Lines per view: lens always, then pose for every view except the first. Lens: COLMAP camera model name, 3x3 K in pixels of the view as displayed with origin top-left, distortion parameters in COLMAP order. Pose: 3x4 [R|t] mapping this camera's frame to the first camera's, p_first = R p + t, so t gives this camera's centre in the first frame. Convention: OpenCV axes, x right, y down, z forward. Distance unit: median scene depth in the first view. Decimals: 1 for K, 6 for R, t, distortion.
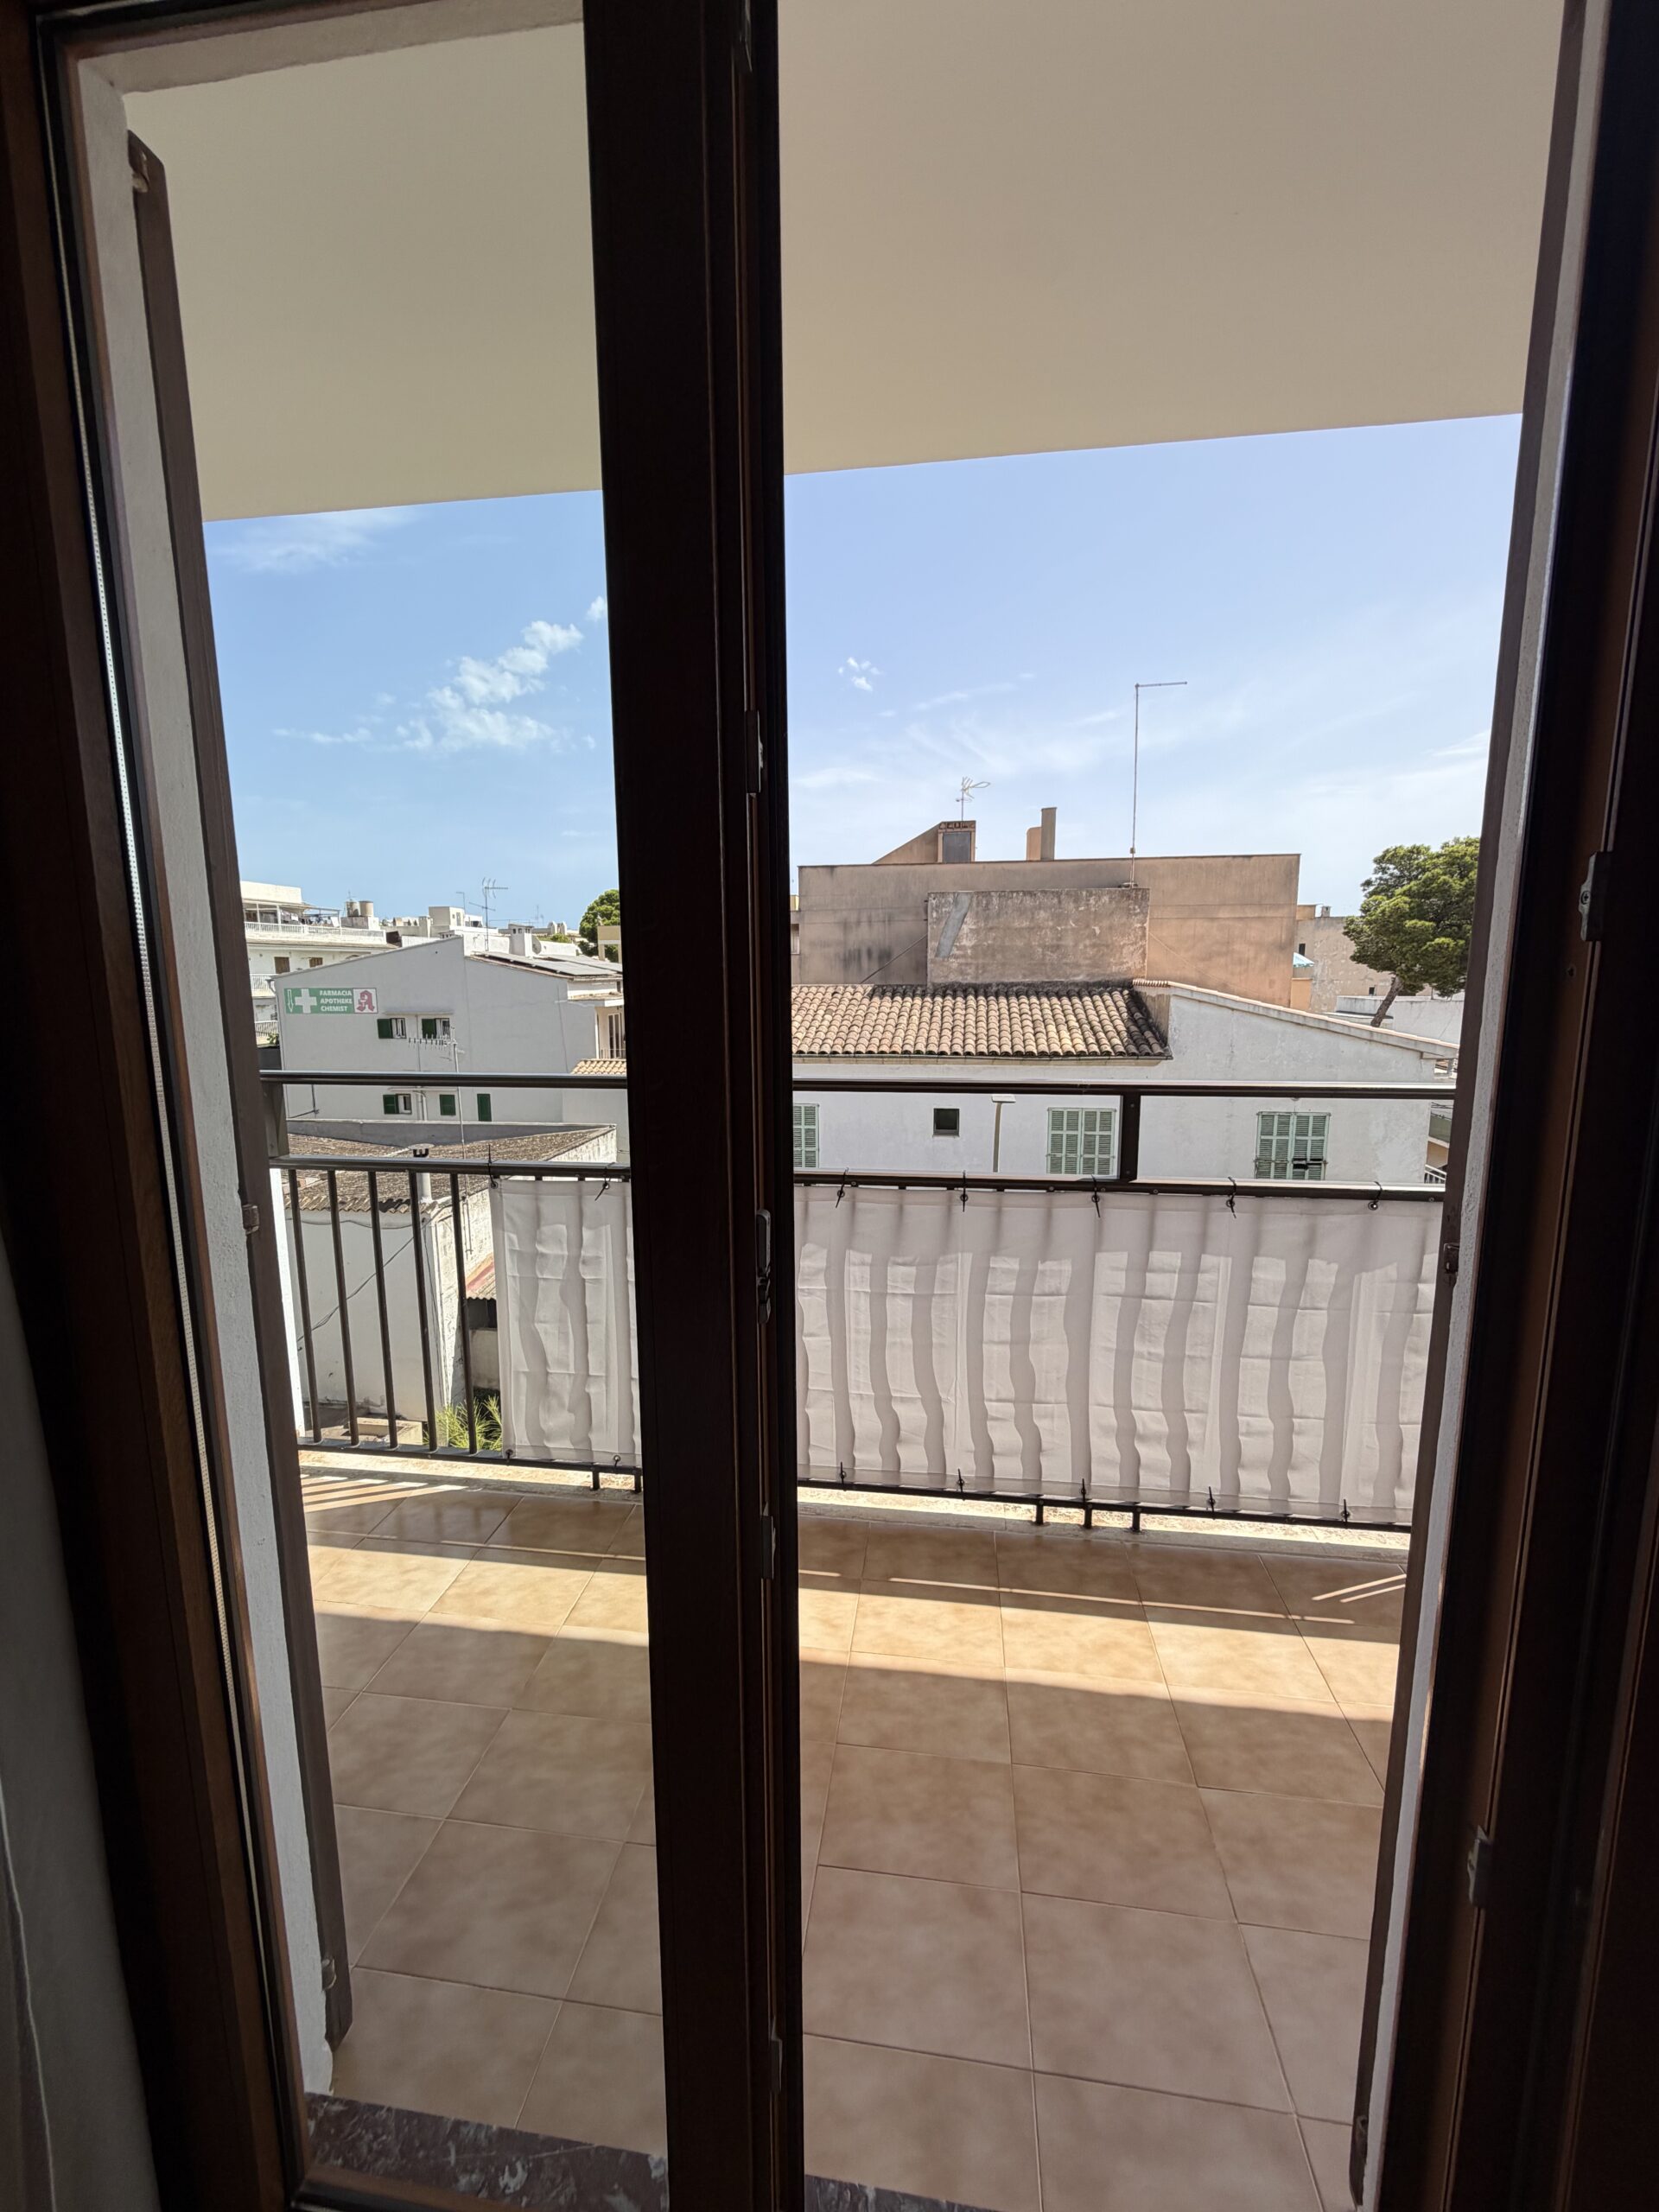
lens RADIAL K [[881.6, 0, 835.5], [0, 881.6, 1092.4], [0, 0, 1]] dist [0.000946, 0.000311]
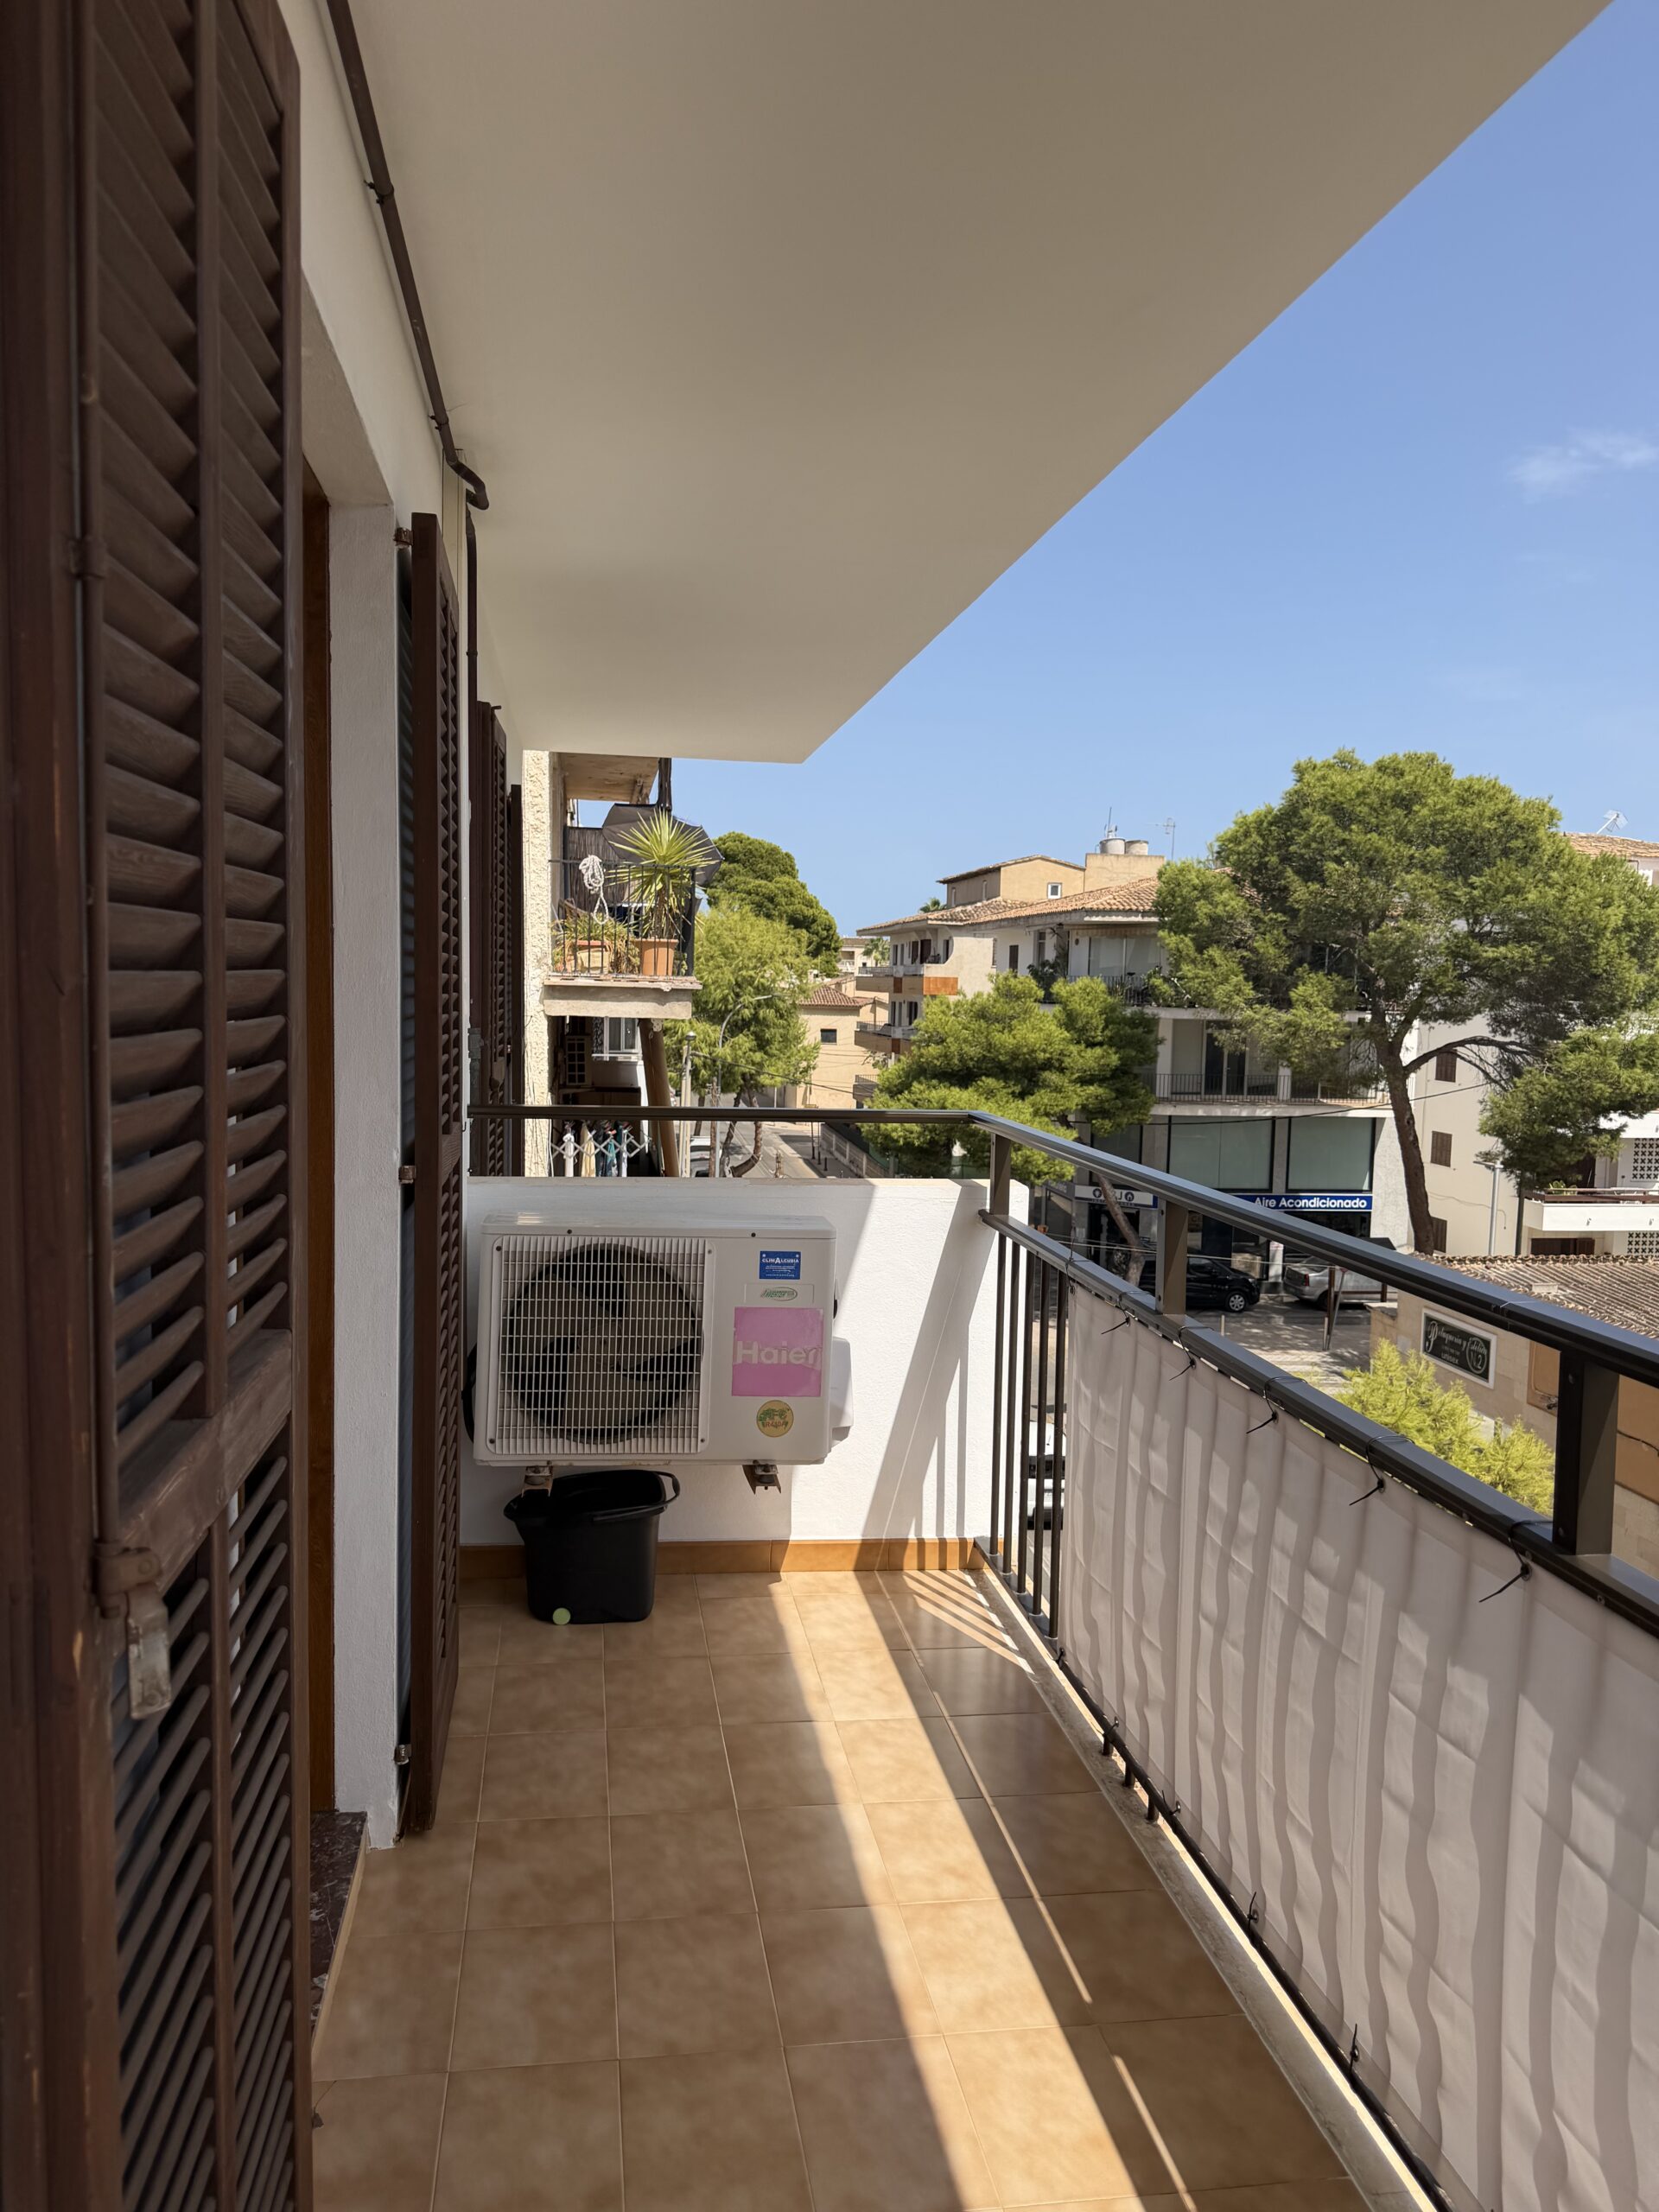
lens RADIAL K [[1552.7, 0, 829.5], [0, 1552.7, 1104.2], [0, 0, 1]] dist [0.039344, -0.058781]
pose [[0.278183, 0.084595, -0.956796, 0.099448], [-0.150028, 0.987715, 0.043709, -0.010561], [0.948739, 0.131387, 0.287457, 0.044051]]
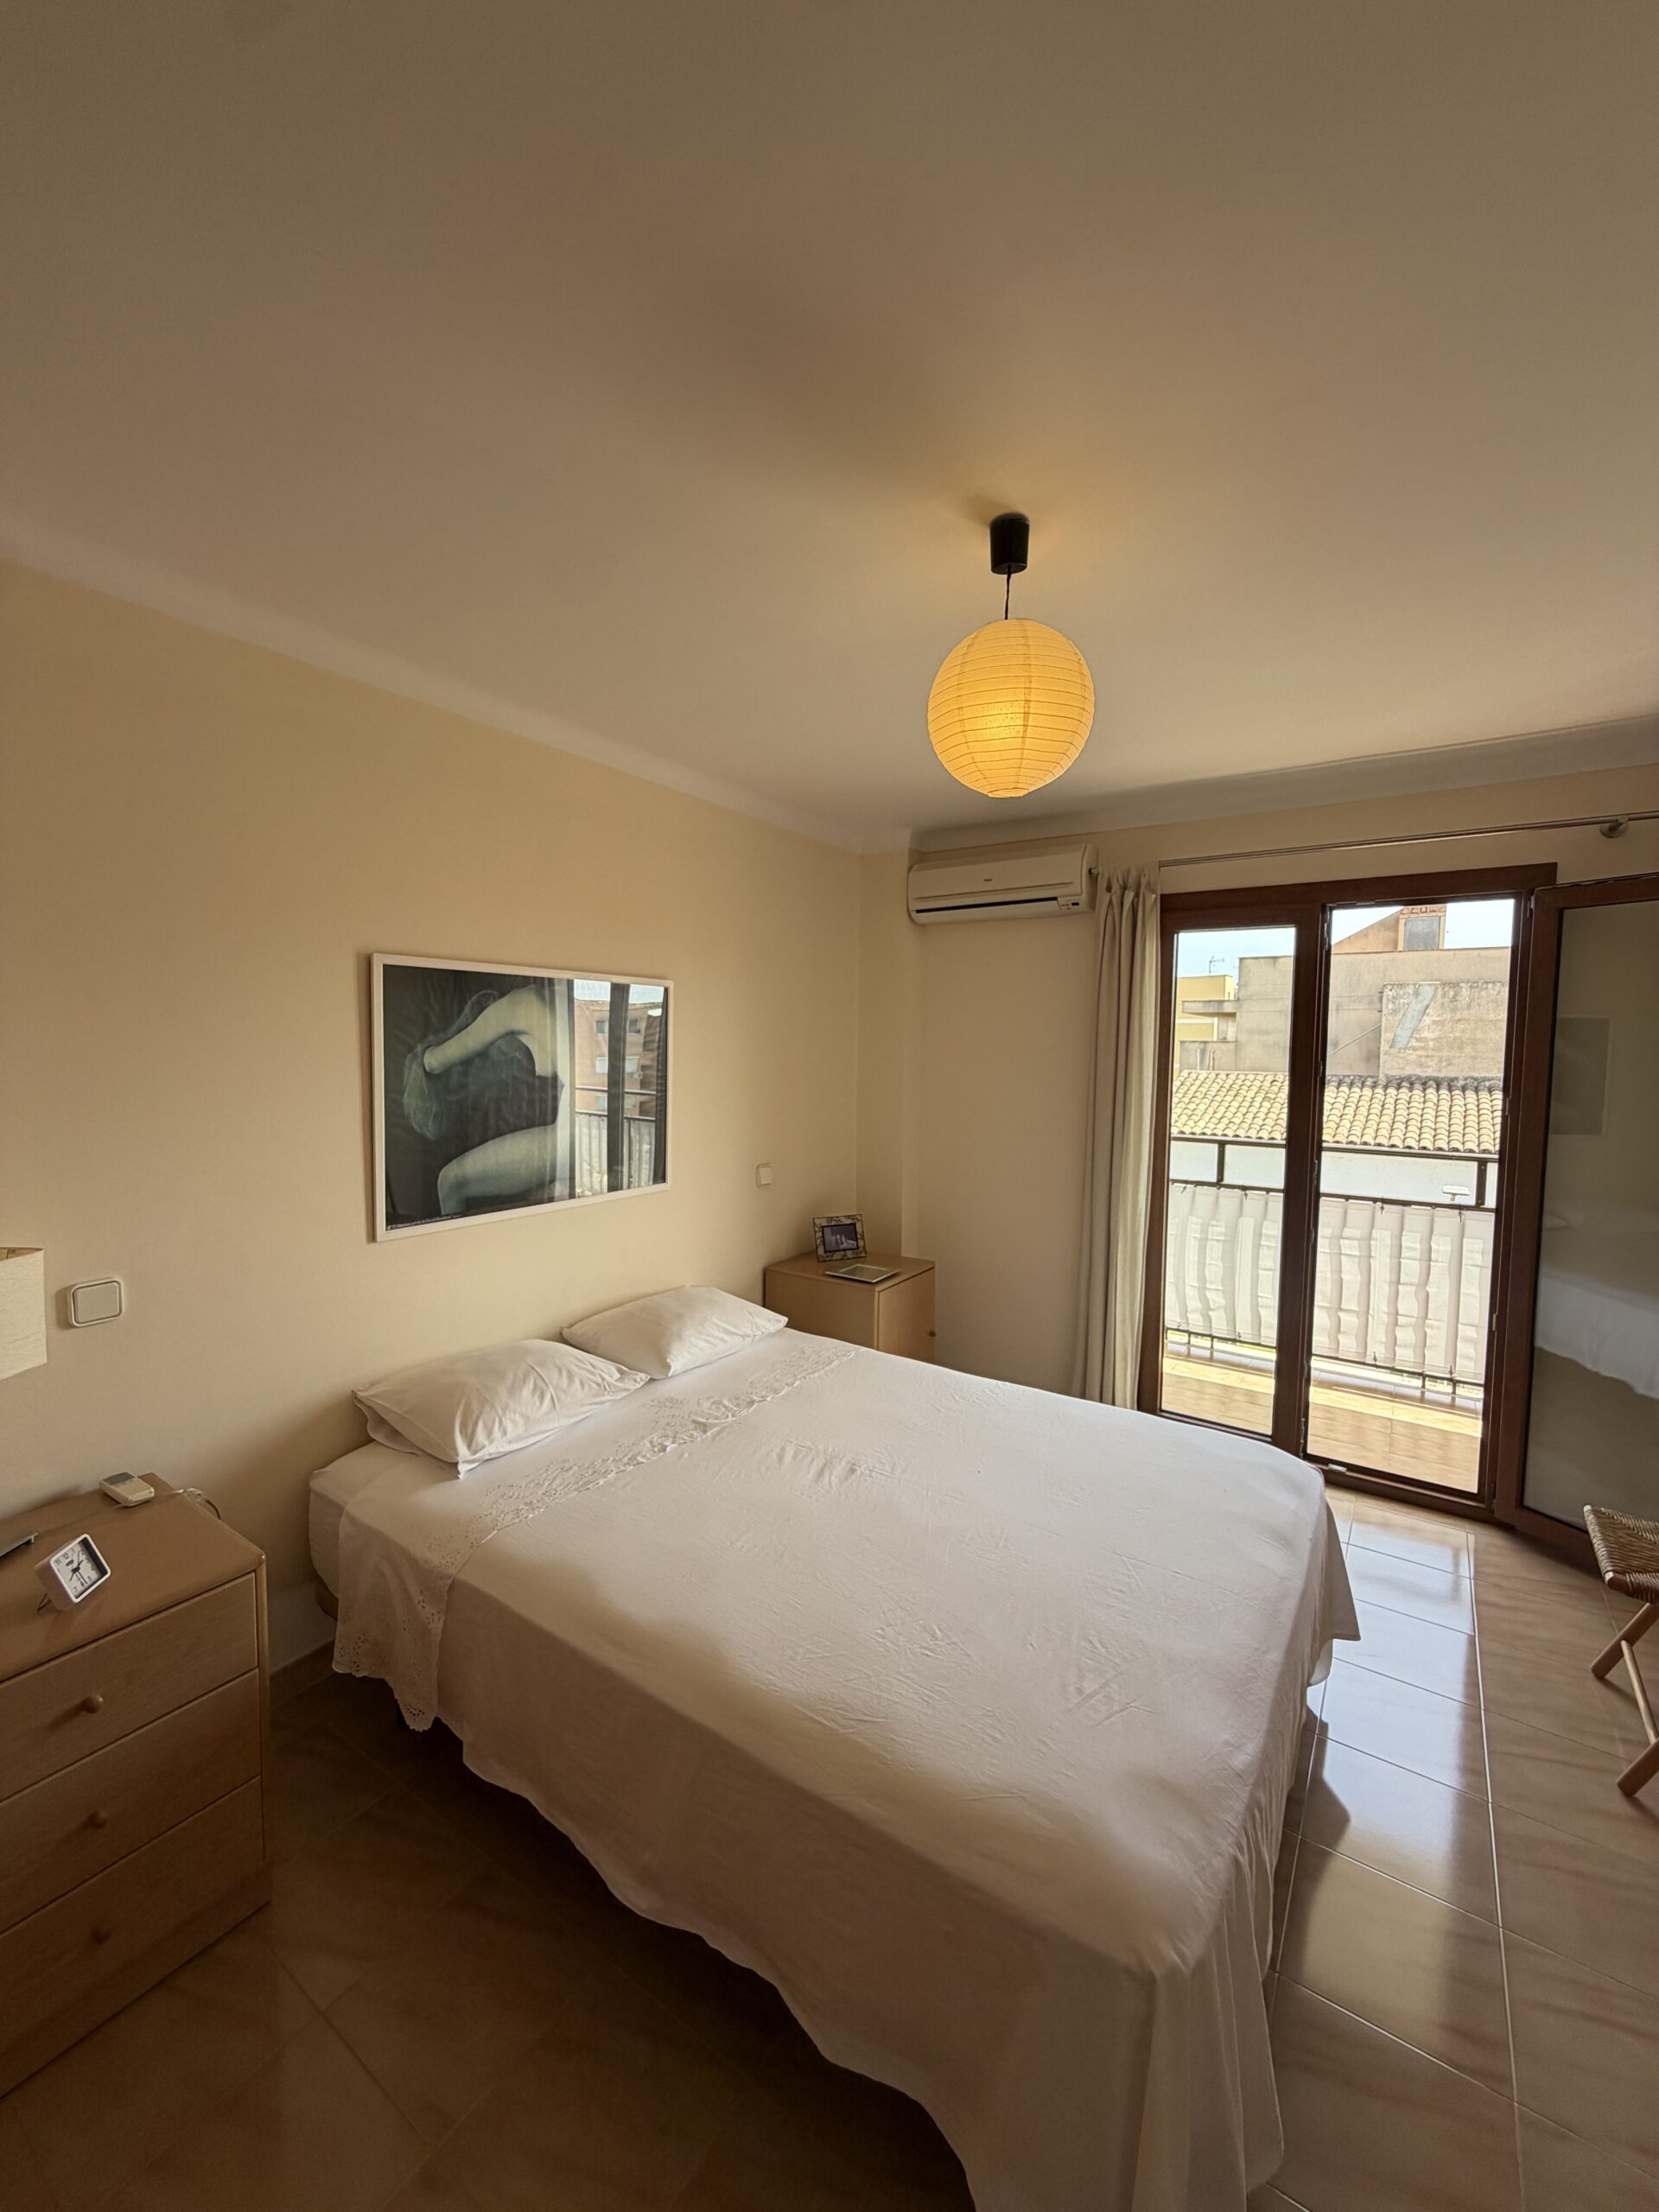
lens RADIAL K [[881.6, 0, 833.6], [0, 881.6, 1095.1], [0, 0, 1]] dist [0.000946, 0.000311]
pose [[0.898269, 0.043670, -0.437270, -0.012055], [-0.079255, 0.994833, -0.063456, 0.010362], [0.432240, 0.091657, 0.897089, -0.152145]]
